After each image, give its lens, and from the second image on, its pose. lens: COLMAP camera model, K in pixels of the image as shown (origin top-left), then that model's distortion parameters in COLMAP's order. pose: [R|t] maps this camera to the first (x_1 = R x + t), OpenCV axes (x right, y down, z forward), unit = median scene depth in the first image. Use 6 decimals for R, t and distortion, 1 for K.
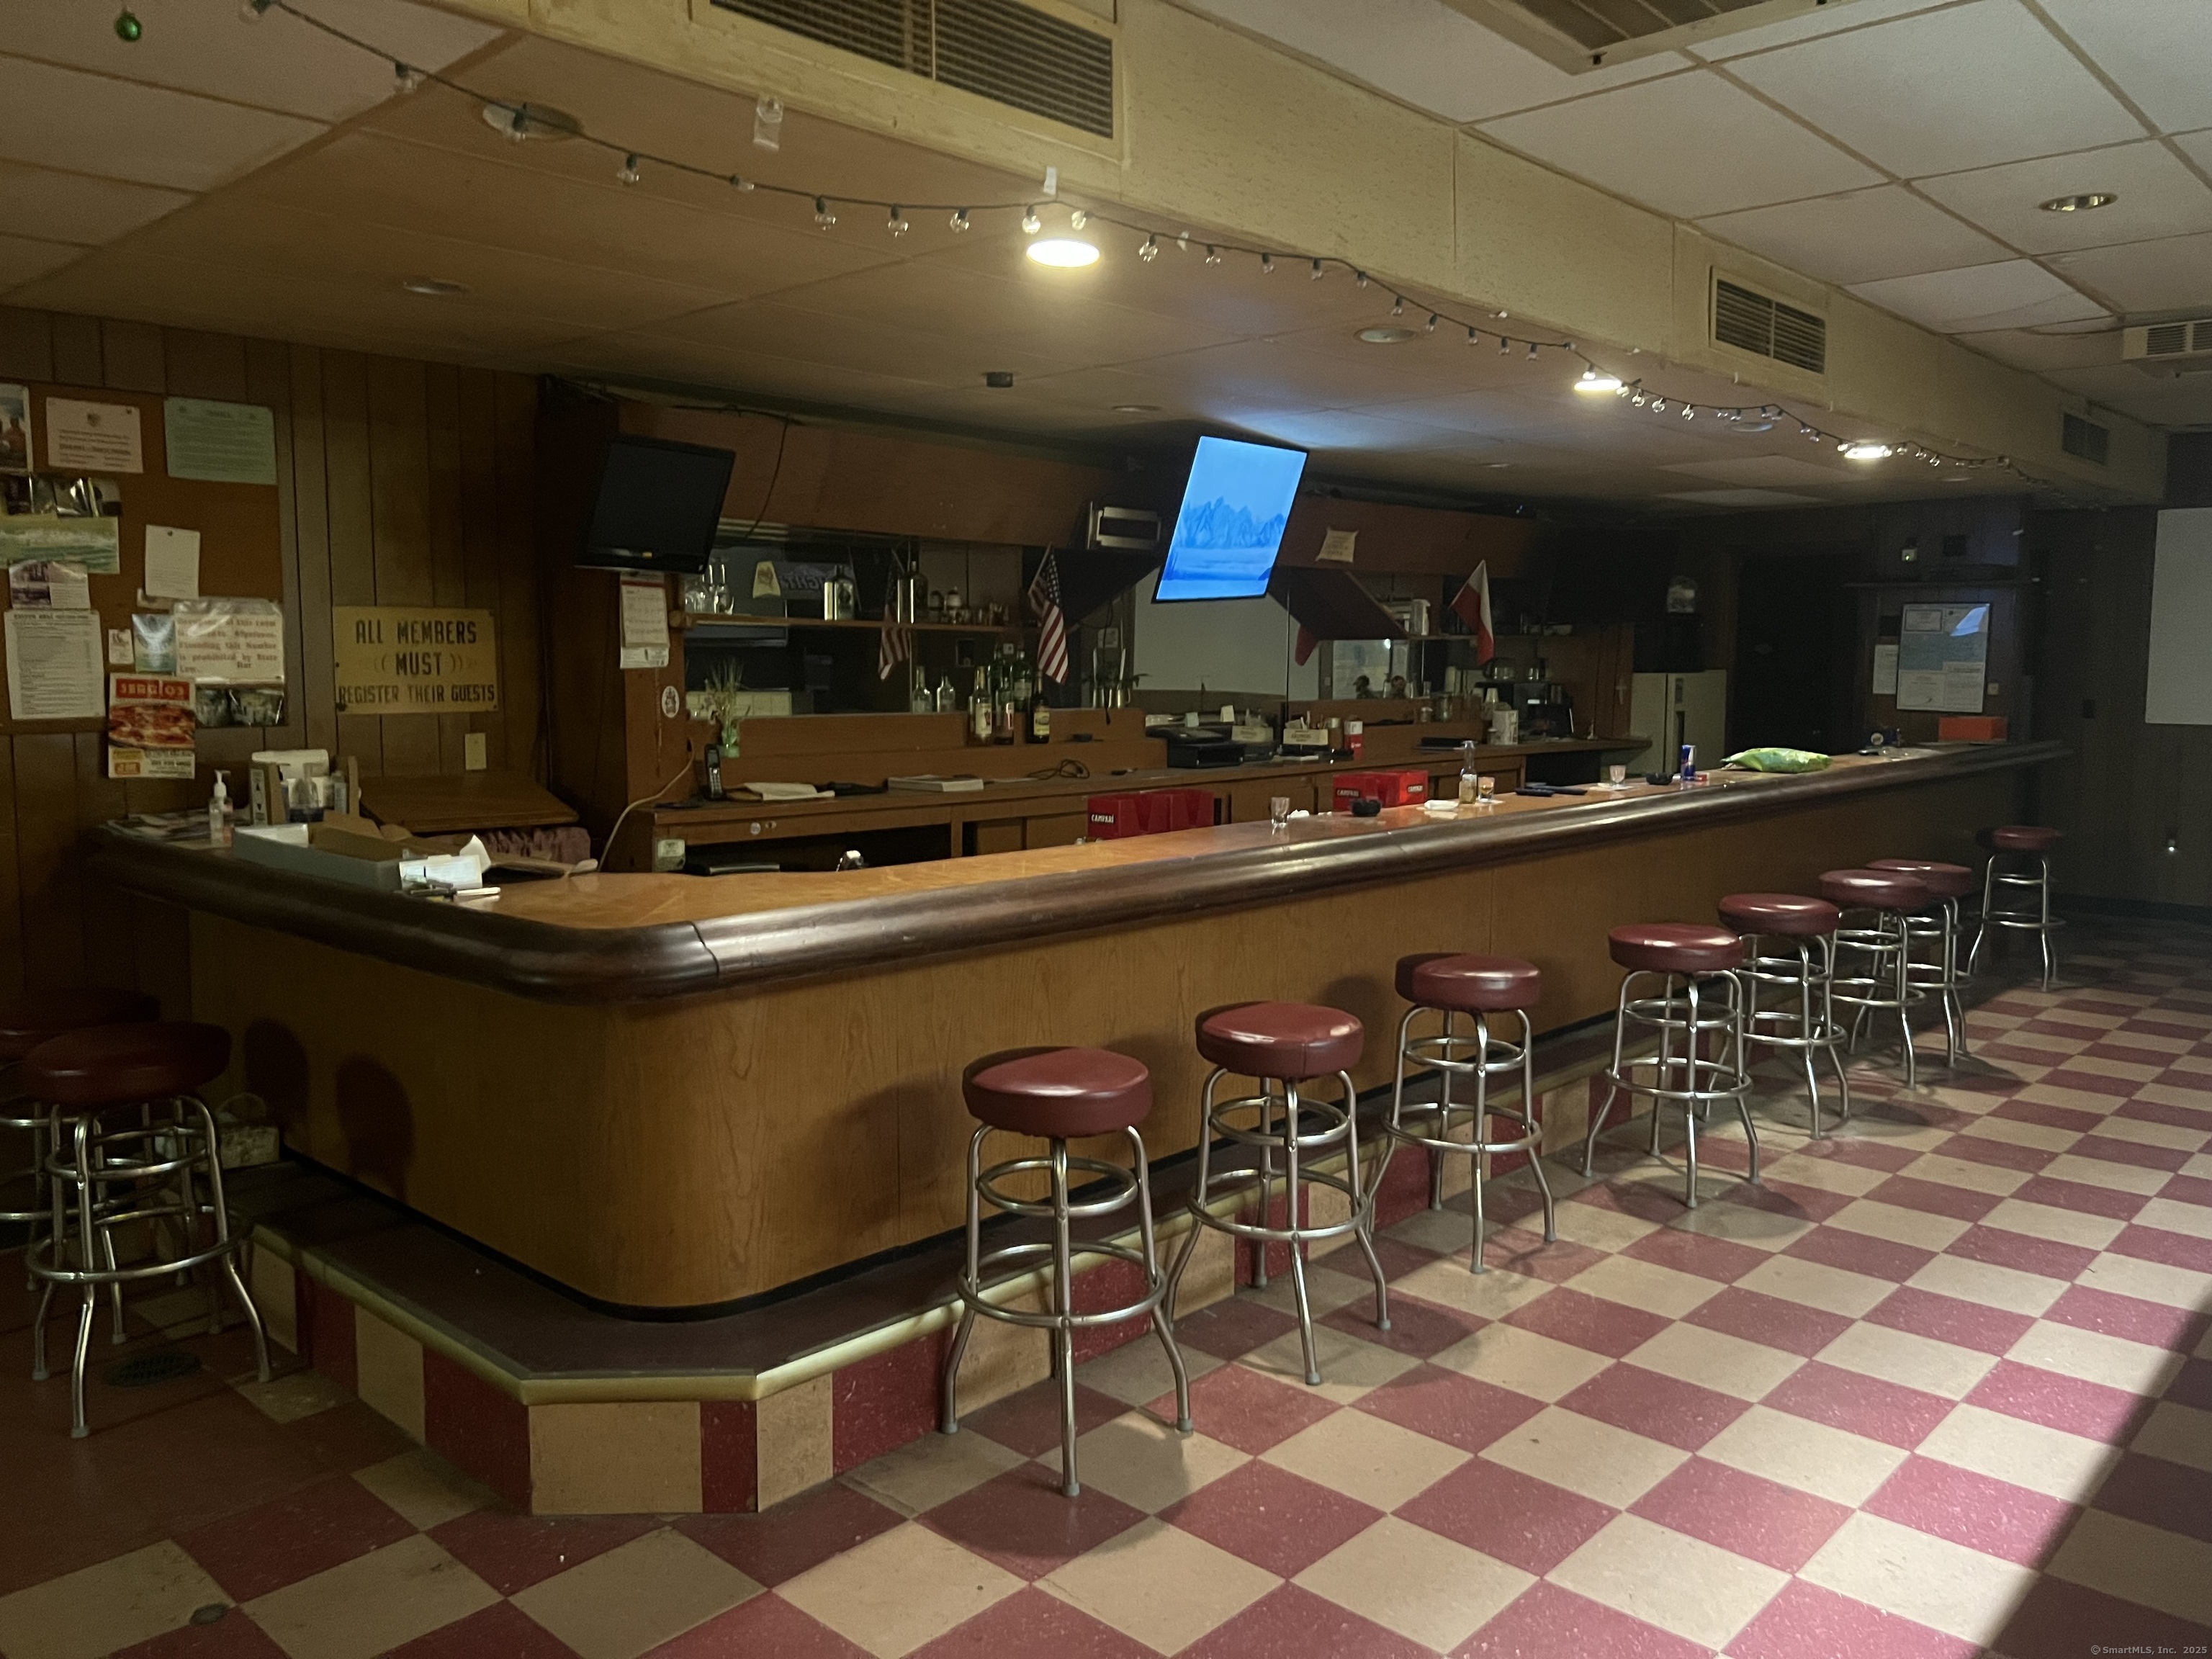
lens RADIAL K [[1671.5, 0, 1099.6], [0, 1671.5, 828.7], [0, 0, 1]] dist [0.053222, -0.057419]
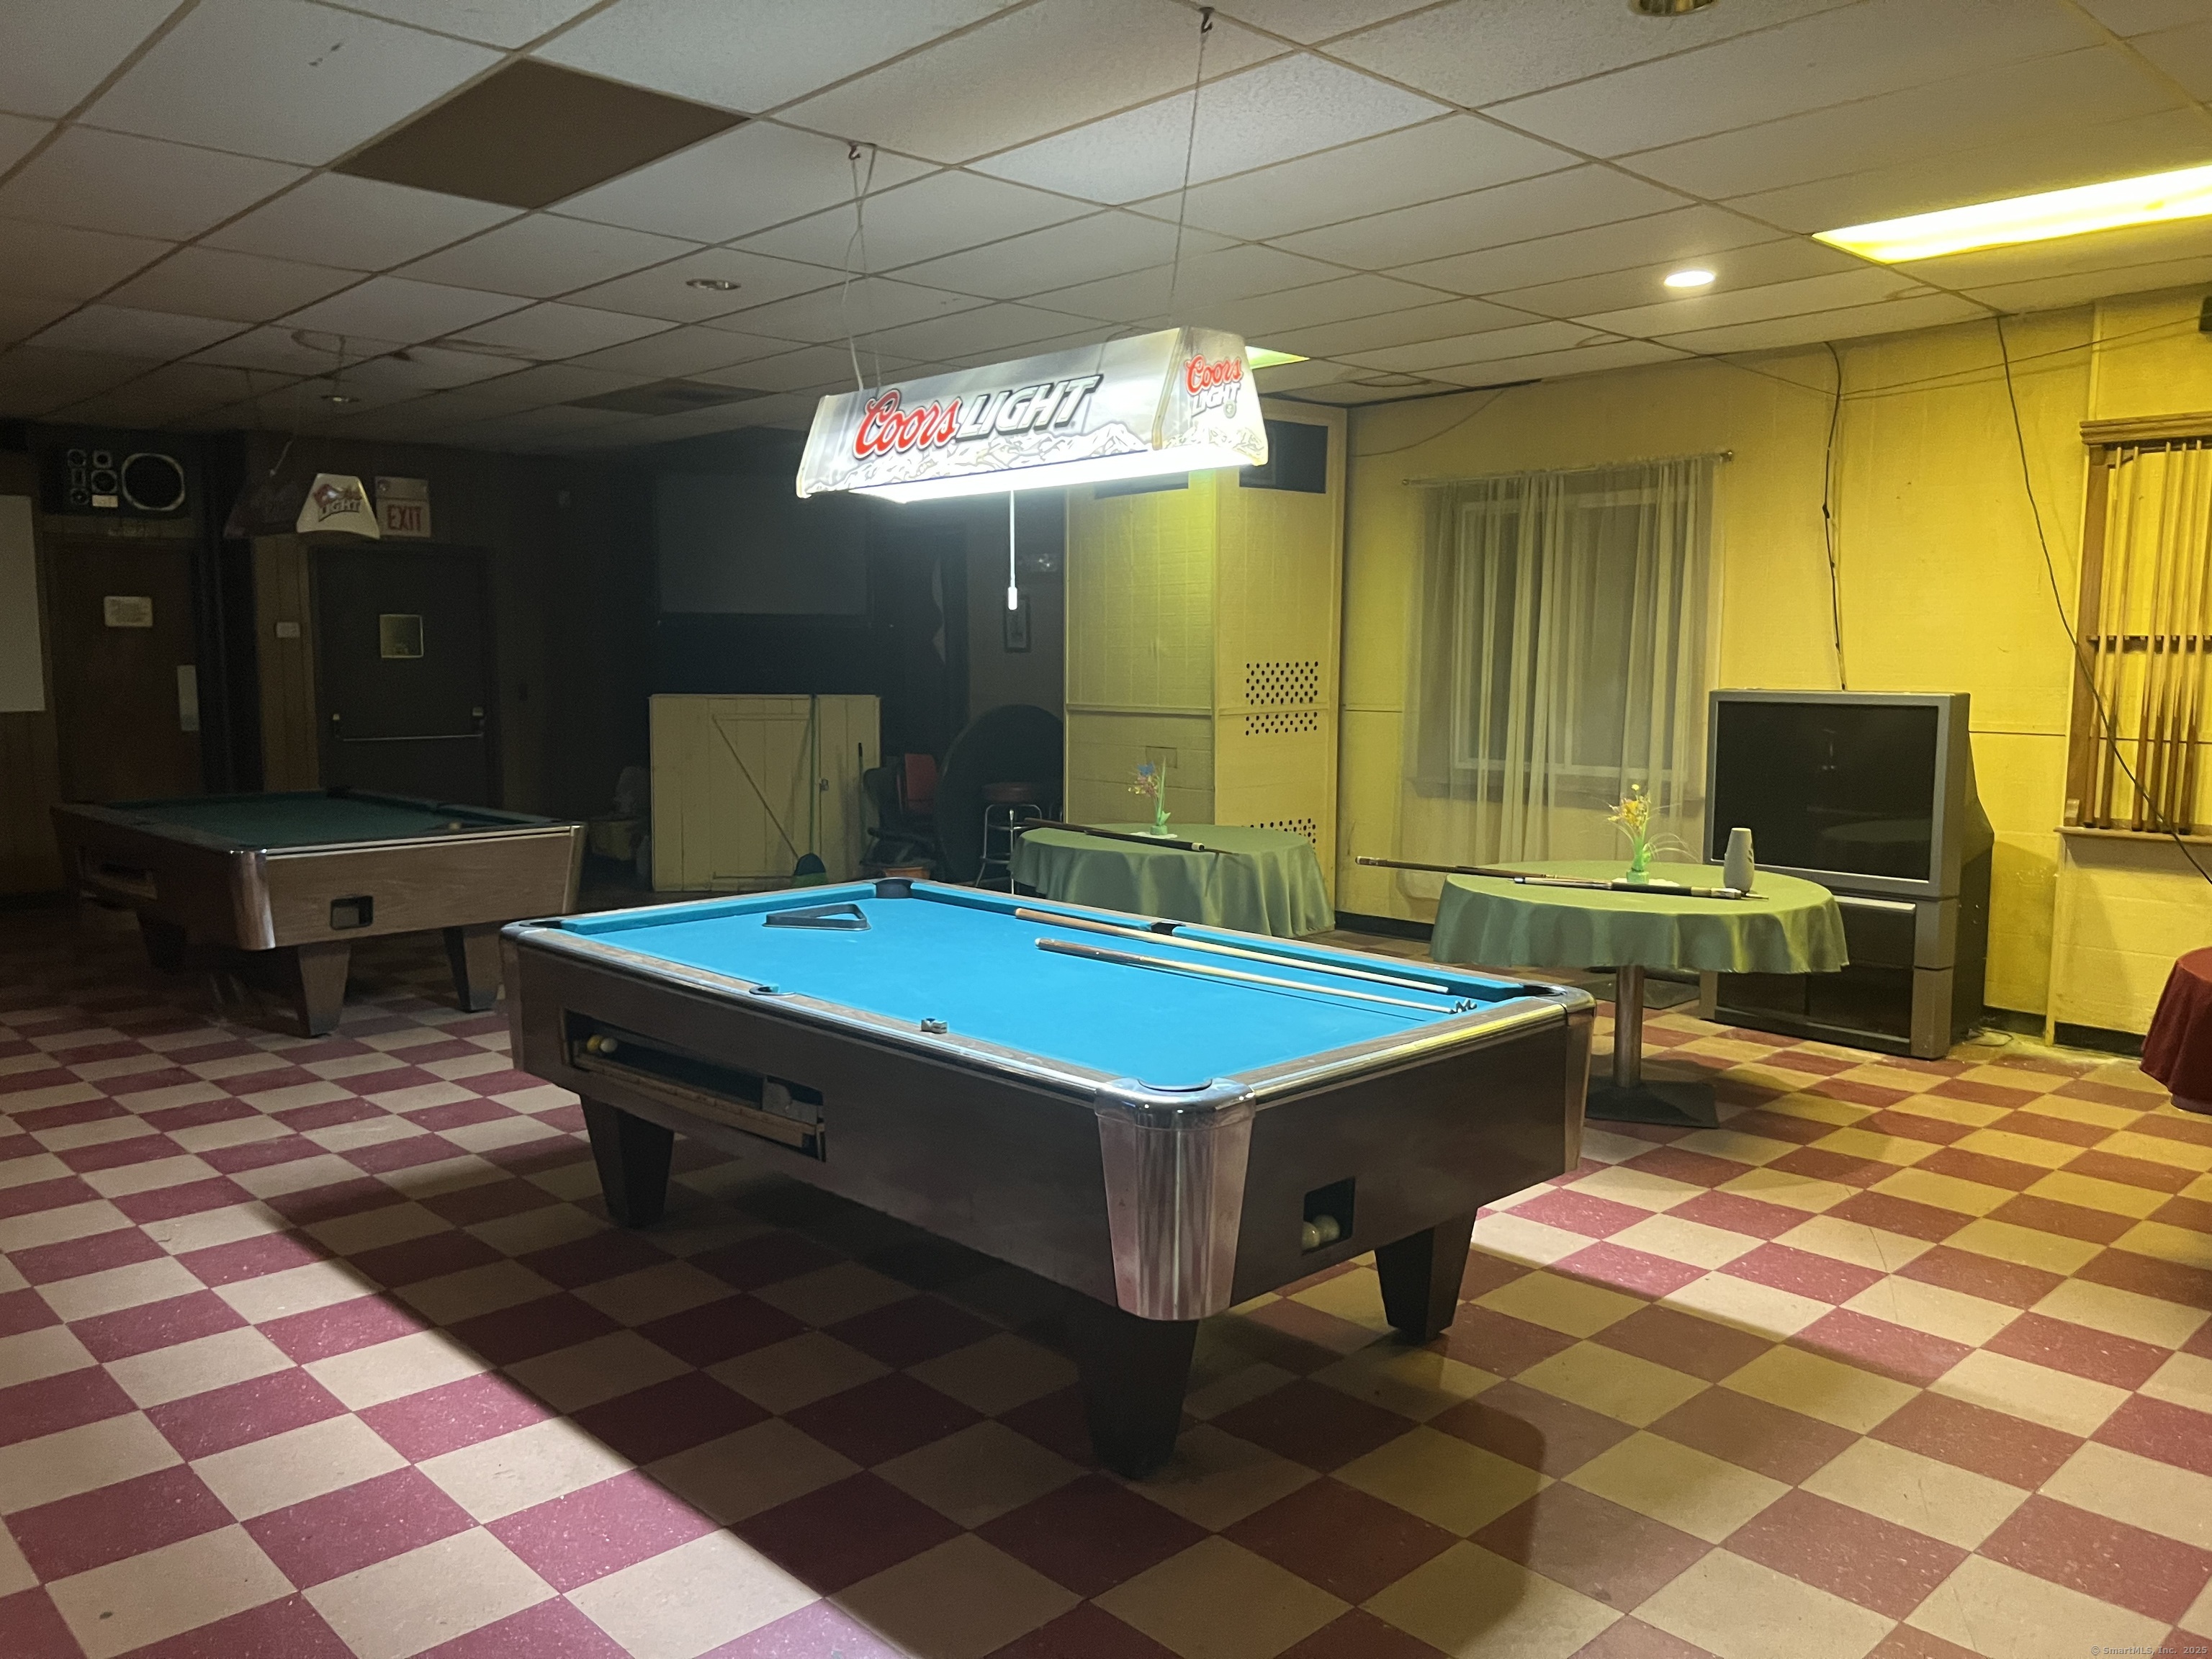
lens RADIAL K [[1671.5, 0, 1098.1], [0, 1671.5, 826.9], [0, 0, 1]] dist [0.053222, -0.057419]
pose [[0.059319, -0.120580, 0.990930, -0.471721], [0.095702, 0.988792, 0.114591, -0.070660], [-0.993641, 0.088037, 0.070194, 0.390105]]
